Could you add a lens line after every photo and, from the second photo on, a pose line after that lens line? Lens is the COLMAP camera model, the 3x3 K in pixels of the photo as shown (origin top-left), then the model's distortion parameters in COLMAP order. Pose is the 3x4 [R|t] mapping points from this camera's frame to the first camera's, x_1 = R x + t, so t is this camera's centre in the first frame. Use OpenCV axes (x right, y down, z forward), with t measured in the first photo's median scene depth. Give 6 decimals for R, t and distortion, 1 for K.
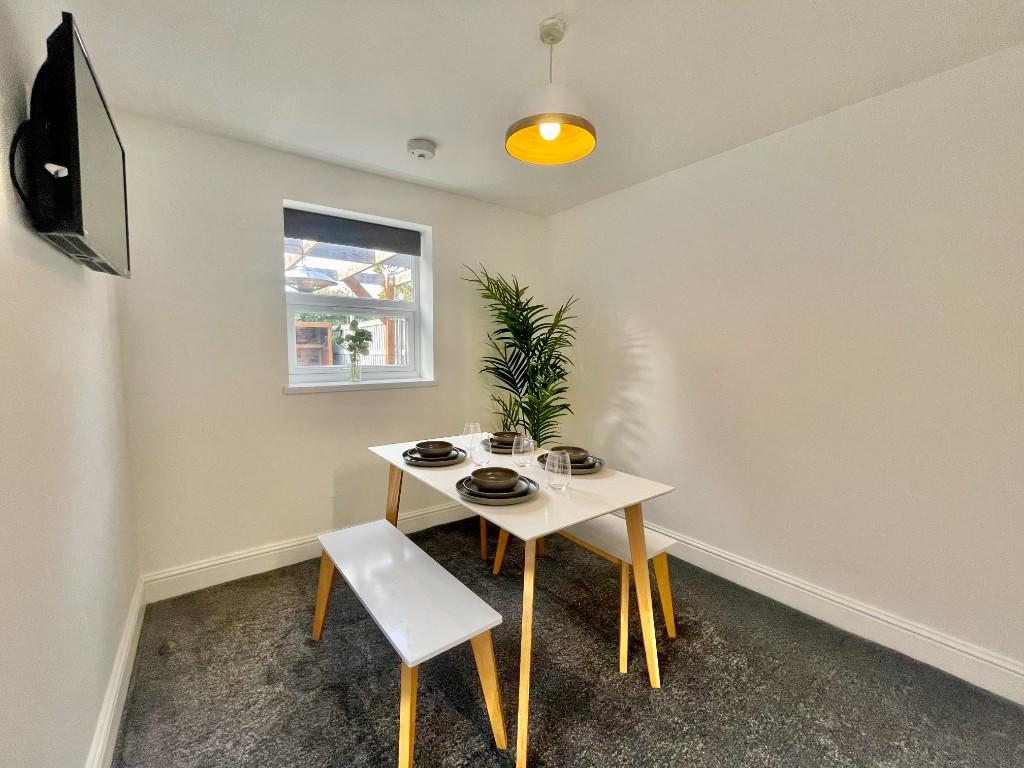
lens RADIAL K [[410.8, 0, 506.4], [0, 410.8, 384.8], [0, 0, 1]] dist [-0.014403, -0.000003]
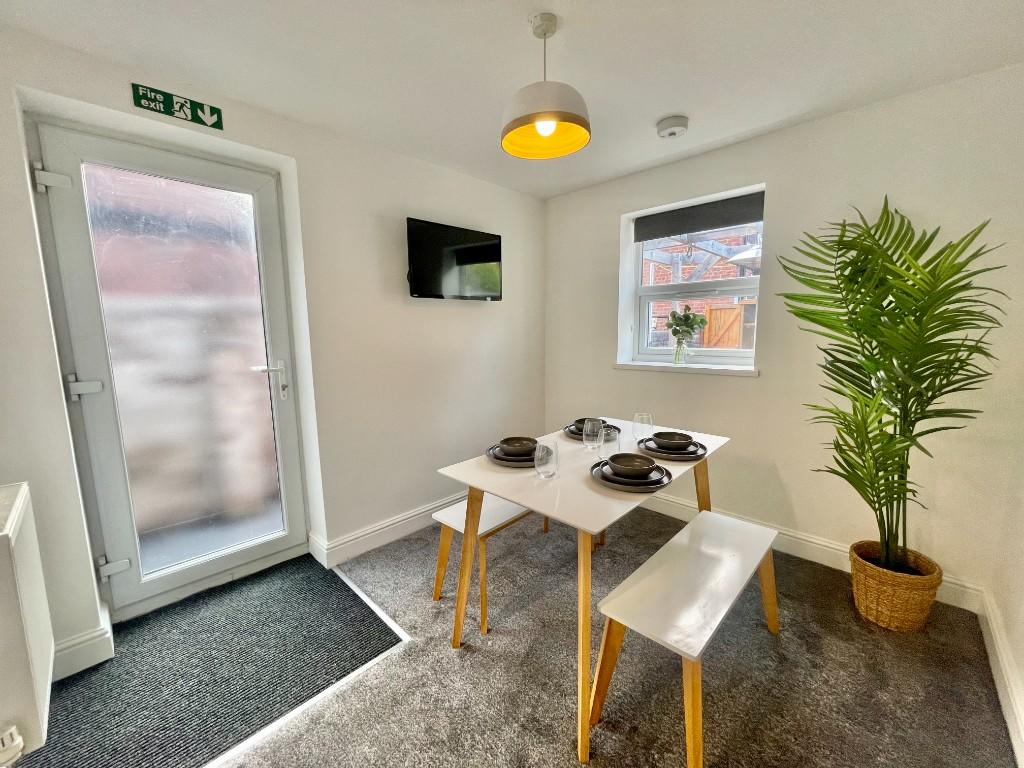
lens RADIAL K [[410.8, 0, 505.1], [0, 410.8, 385.7], [0, 0, 1]] dist [-0.014403, -0.000003]
pose [[0.148446, 0.128200, -0.980576, 0.578719], [-0.064466, 0.990707, 0.119765, -0.046379], [0.986817, 0.045435, 0.155331, 0.371209]]
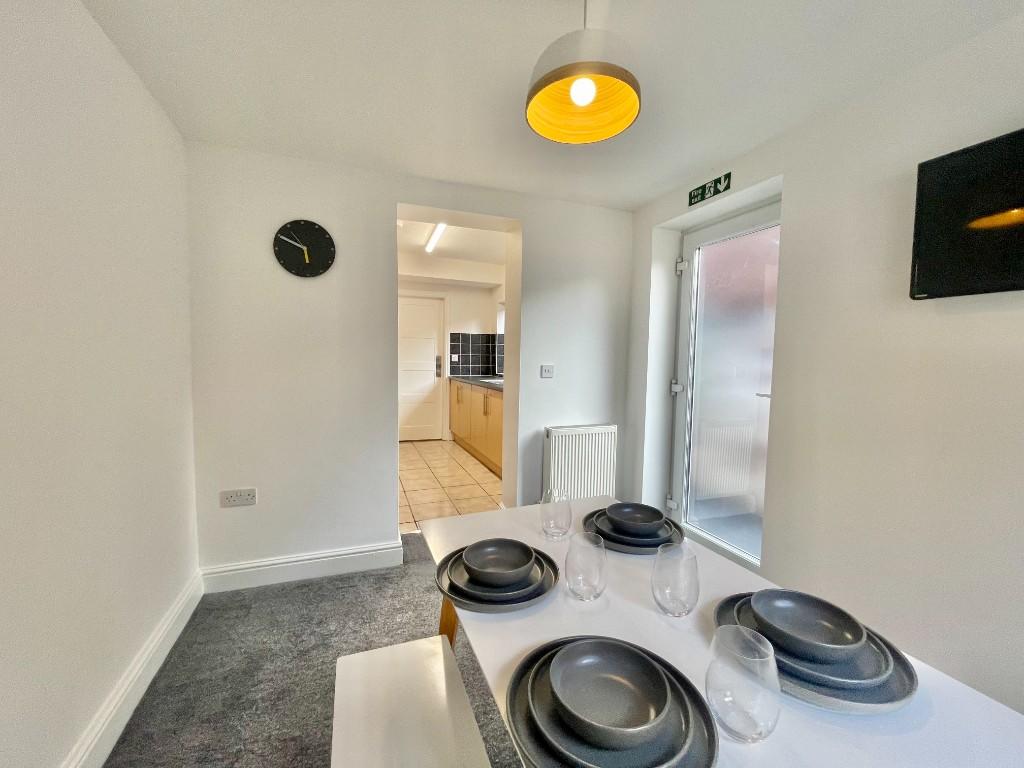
lens RADIAL K [[410.8, 0, 510.2], [0, 410.8, 383.4], [0, 0, 1]] dist [-0.014403, -0.000003]
pose [[-0.963651, -0.031781, 0.265268, 0.021271], [0.006683, 0.989722, 0.142852, -0.088067], [-0.267082, 0.139432, -0.953533, 0.912132]]
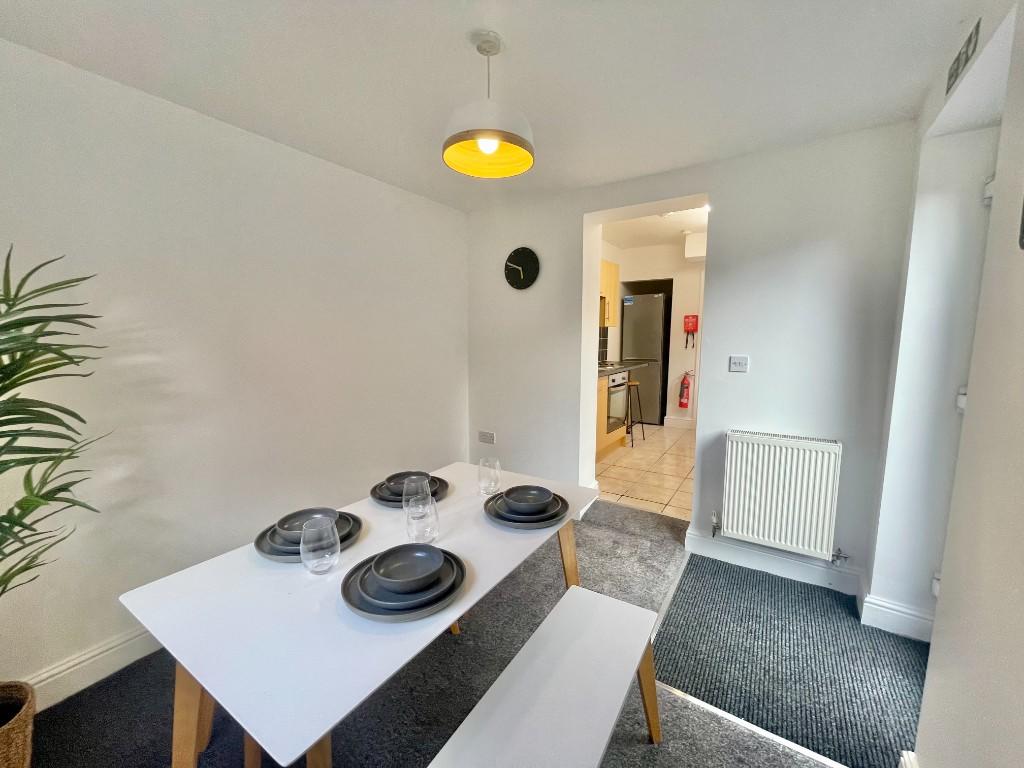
lens RADIAL K [[410.8, 0, 510.2], [0, 410.8, 383.5], [0, 0, 1]] dist [-0.014403, -0.000003]
pose [[-0.332041, -0.107373, 0.937134, -0.430380], [0.074579, 0.987401, 0.139558, -0.086485], [-0.940312, 0.116230, -0.319850, 0.645318]]
